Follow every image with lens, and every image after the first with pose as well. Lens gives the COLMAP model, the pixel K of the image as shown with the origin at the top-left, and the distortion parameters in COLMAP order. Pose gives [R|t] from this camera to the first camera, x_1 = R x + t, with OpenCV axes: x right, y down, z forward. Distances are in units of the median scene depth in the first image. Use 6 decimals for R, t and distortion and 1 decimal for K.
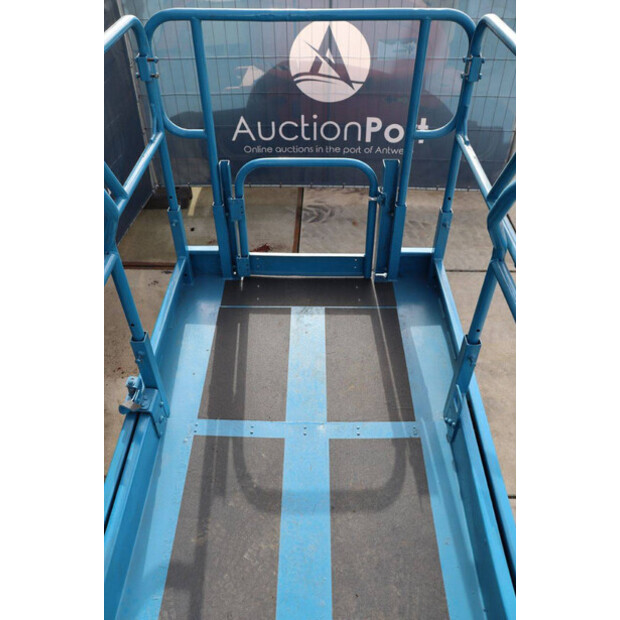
lens RADIAL K [[507.0, 0, 310.0], [0, 507.0, 310.0], [0, 0, 1]] dist [-0.165968, 0.146046]
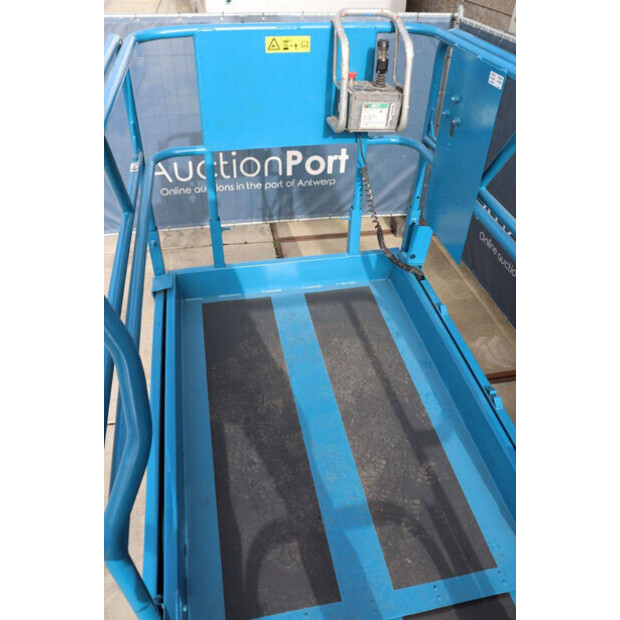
lens RADIAL K [[507.0, 0, 310.0], [0, 507.0, 310.0], [0, 0, 1]] dist [-0.165968, 0.146046]
pose [[-0.978396, 0.113041, -0.173098, 0.187038], [-0.157407, 0.135495, 0.978194, -0.617149], [0.134030, 0.984308, -0.114774, 0.695742]]
